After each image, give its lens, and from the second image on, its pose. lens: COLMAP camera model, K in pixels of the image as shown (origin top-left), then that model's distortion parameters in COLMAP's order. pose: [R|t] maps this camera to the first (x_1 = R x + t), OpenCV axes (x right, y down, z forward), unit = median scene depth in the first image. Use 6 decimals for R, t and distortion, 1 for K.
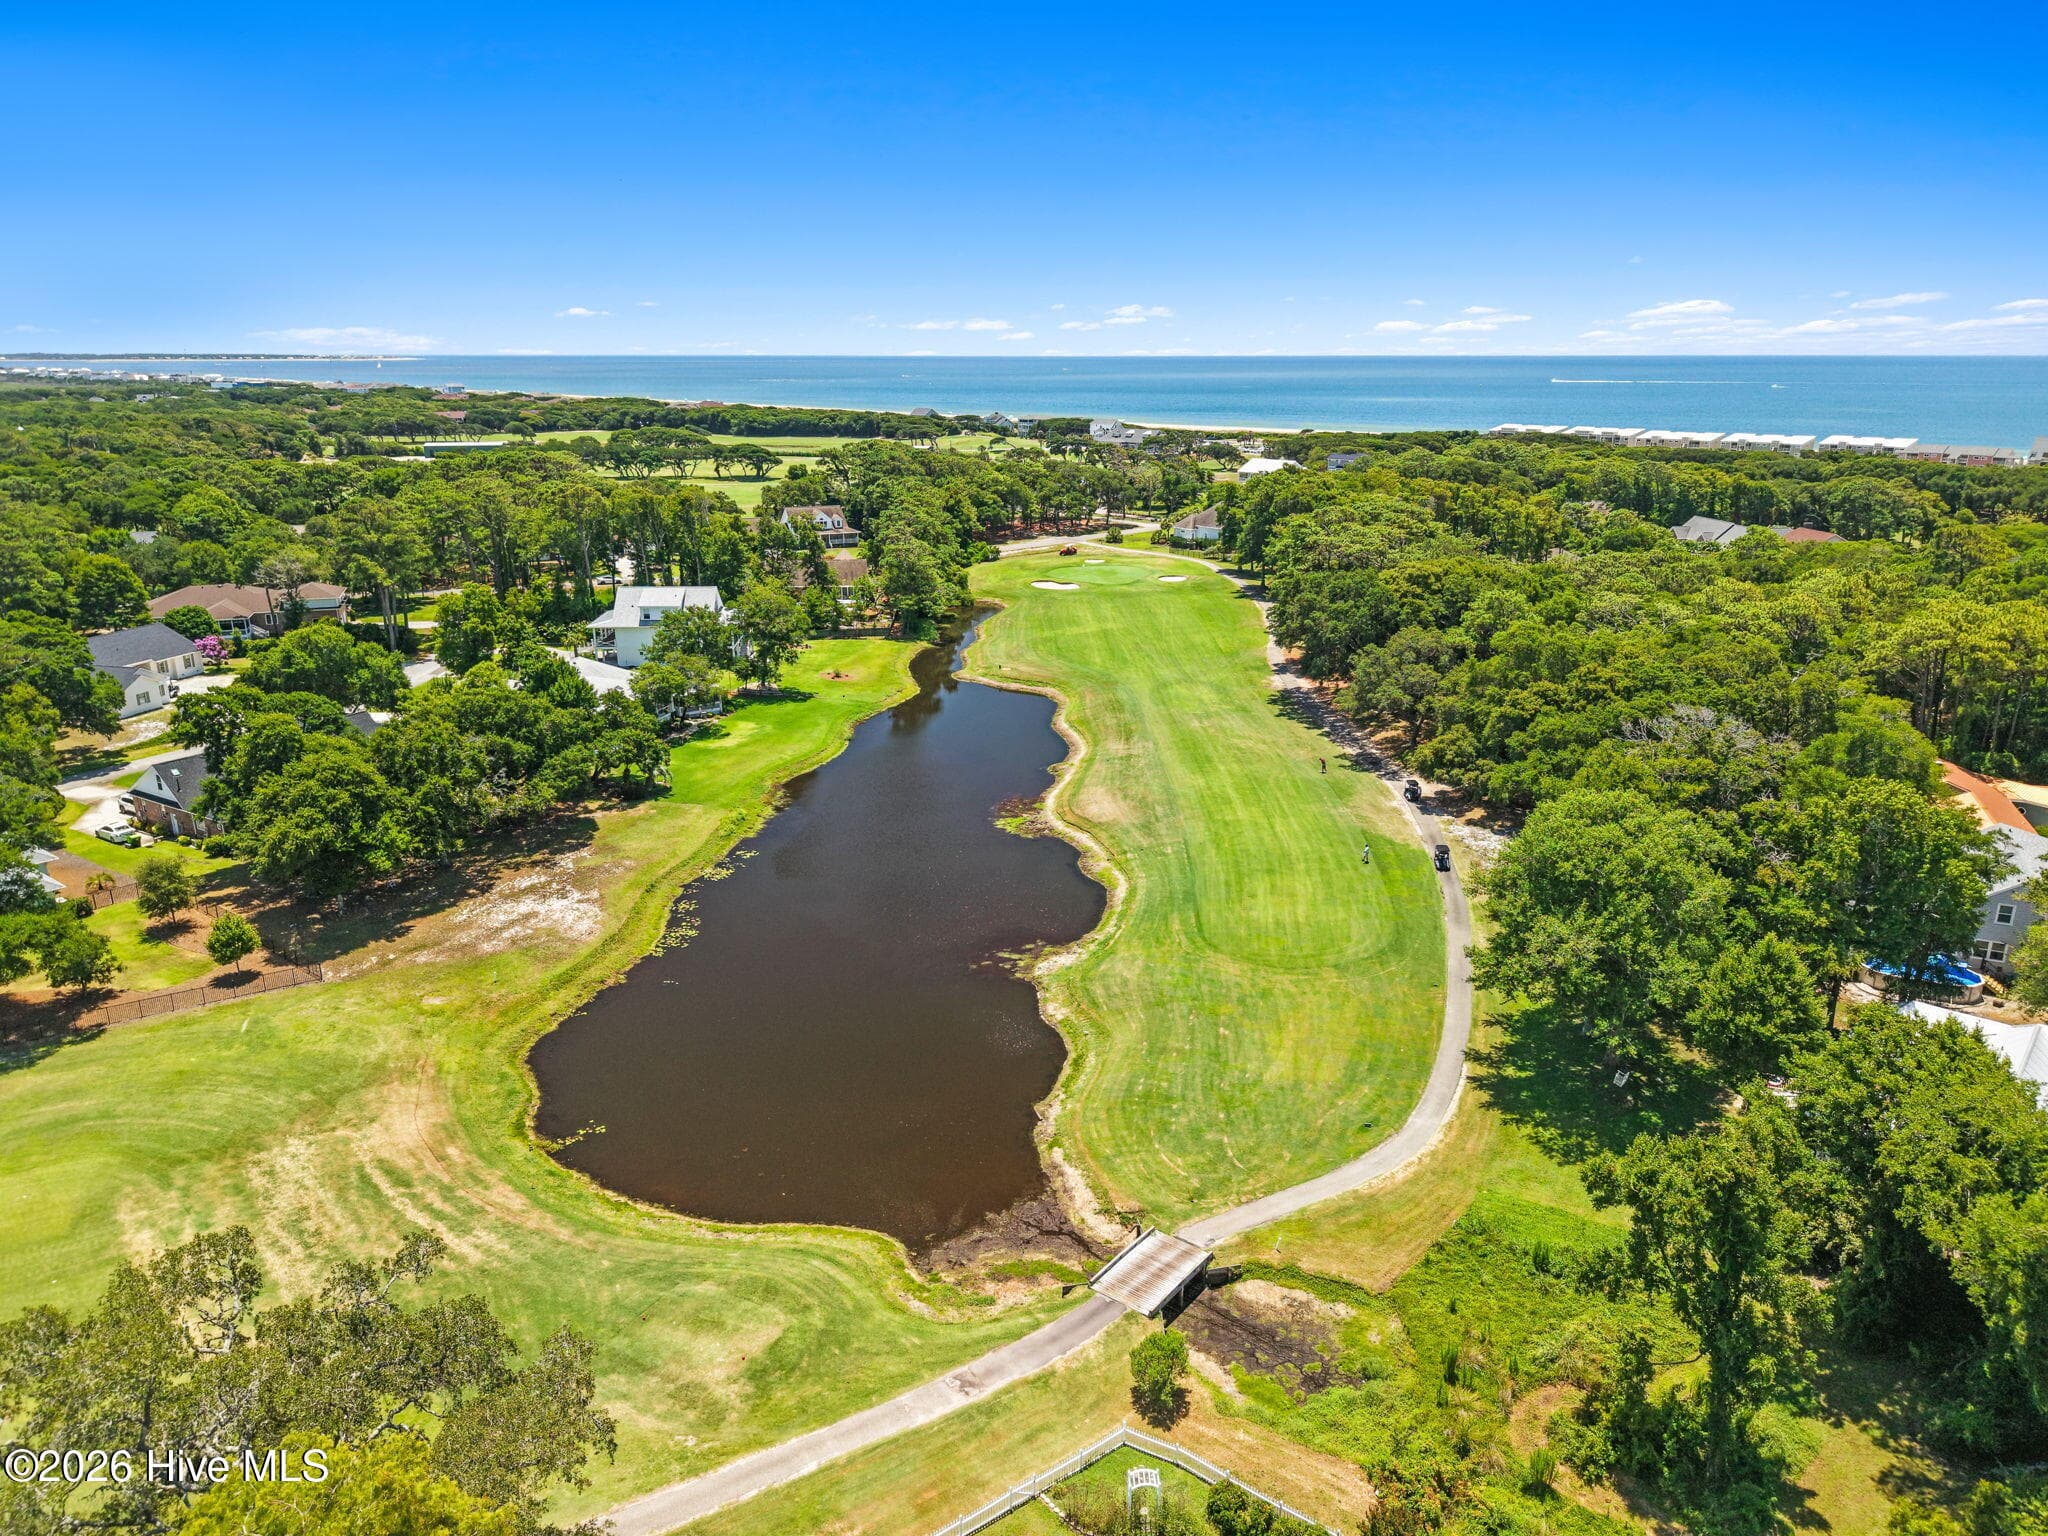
lens RADIAL K [[1452.9, 0, 1024.0], [0, 1452.9, 768.0], [0, 0, 1]] dist [0.117423, -0.123438]
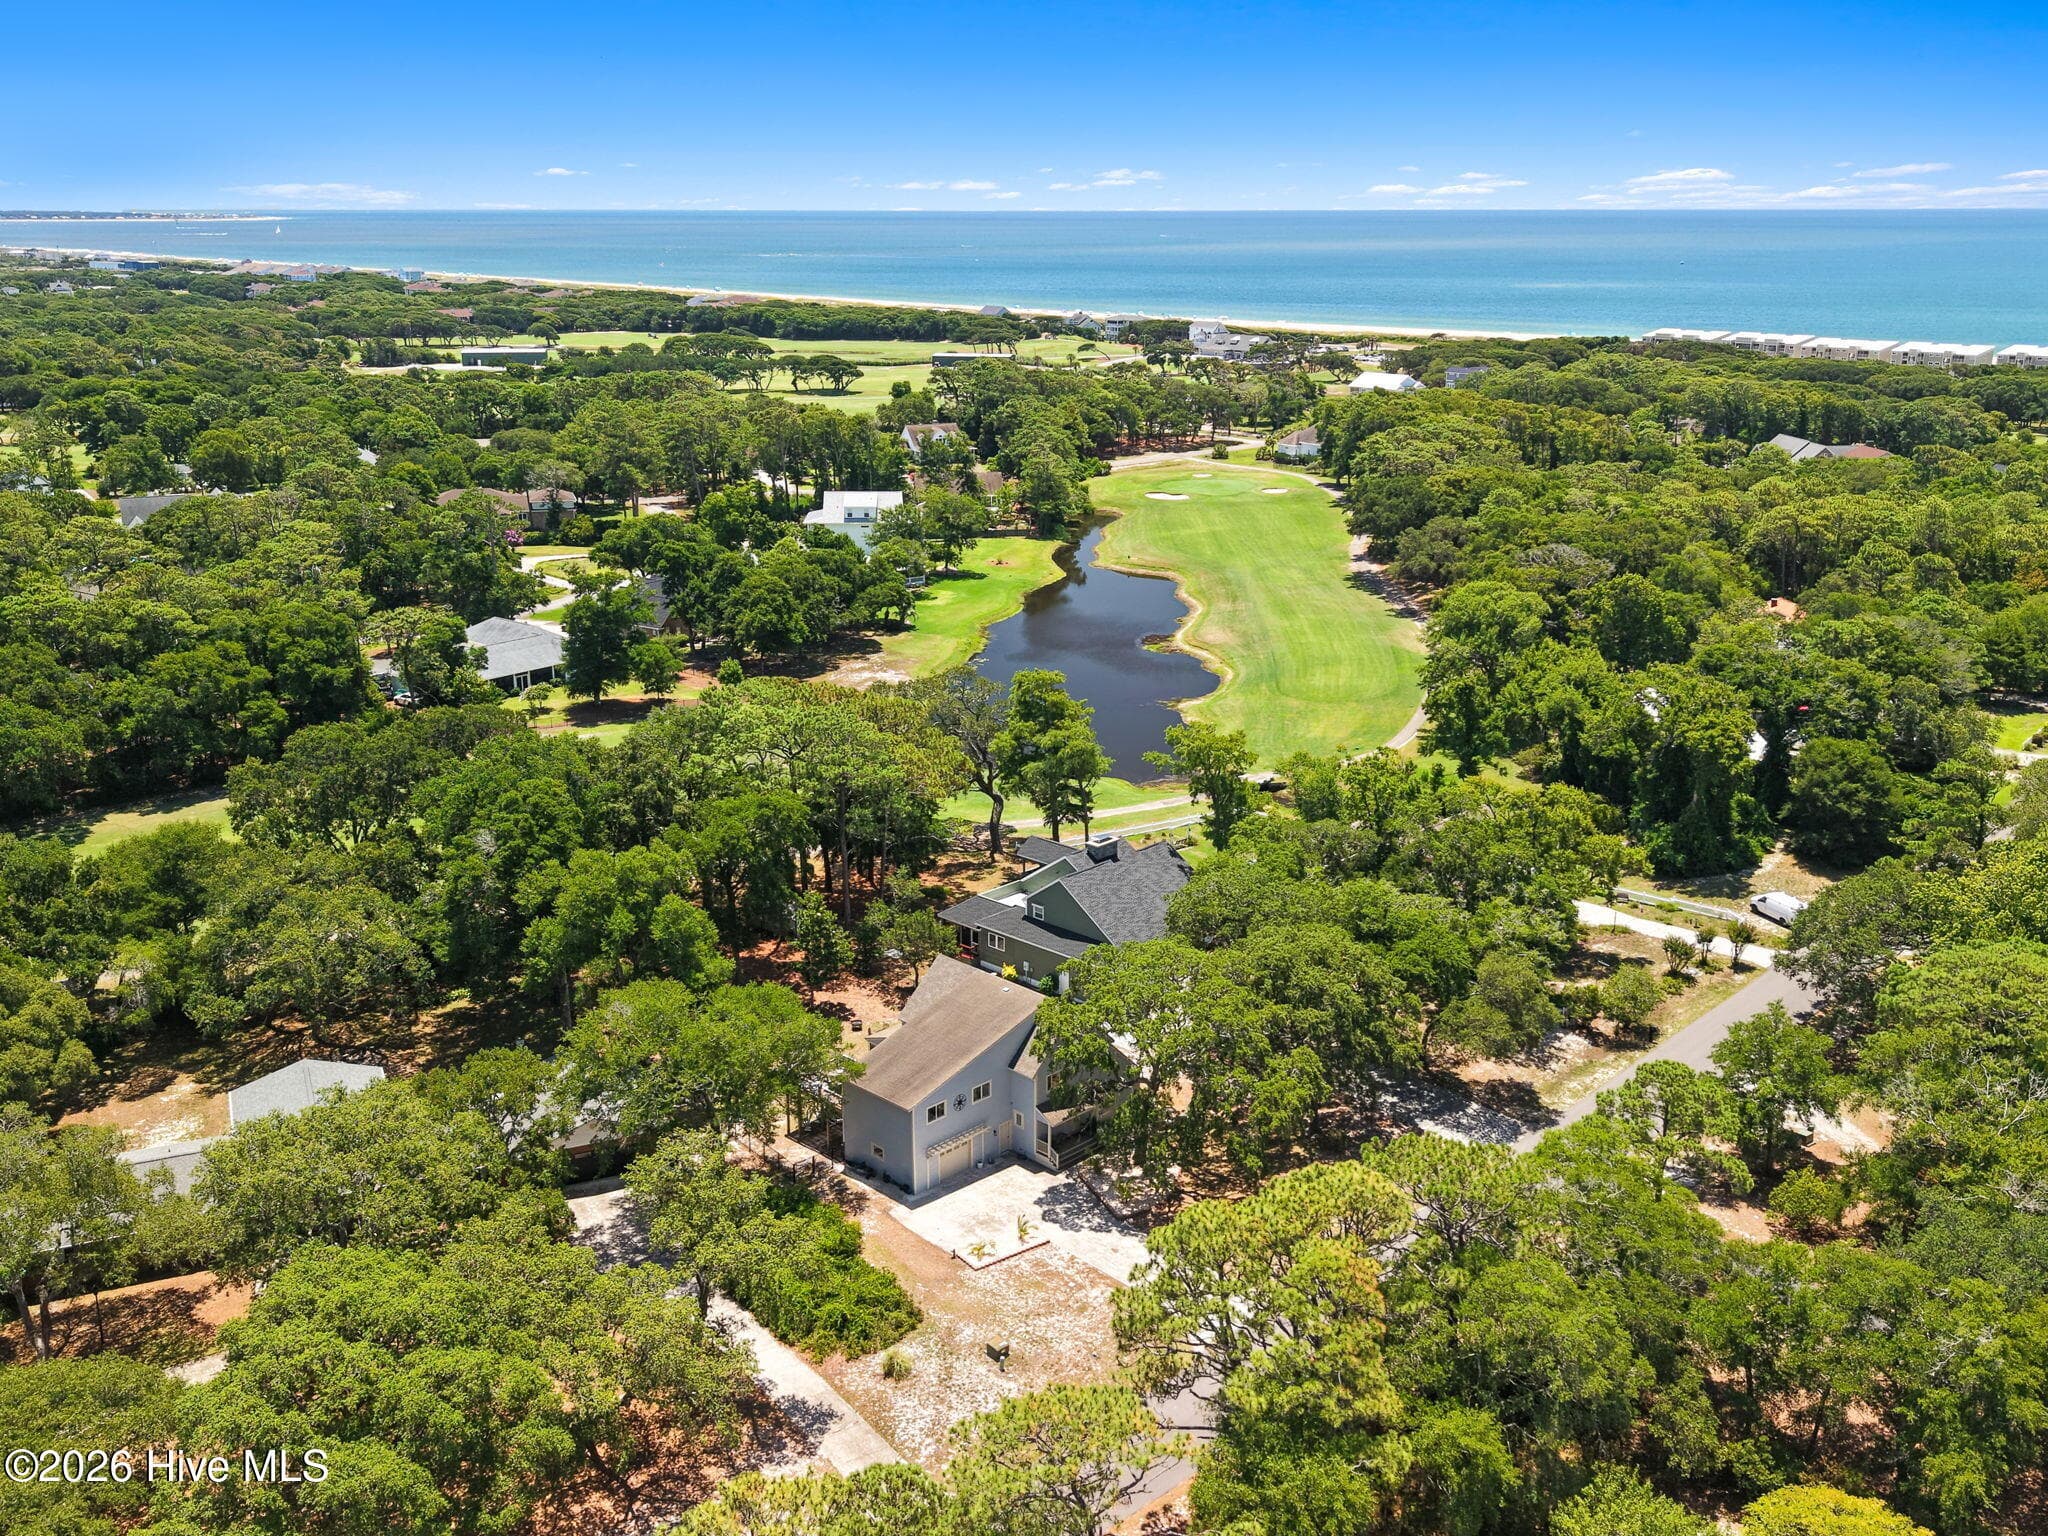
lens RADIAL K [[1933.6, 0, 979.4], [0, 1933.6, 771.1], [0, 0, 1]] dist [0.200076, -0.375599]
pose [[0.998493, 0.013265, -0.053258, -0.034711], [-0.013114, 0.999909, 0.003176, 0.070817], [0.053295, -0.002473, 0.998576, -0.425905]]
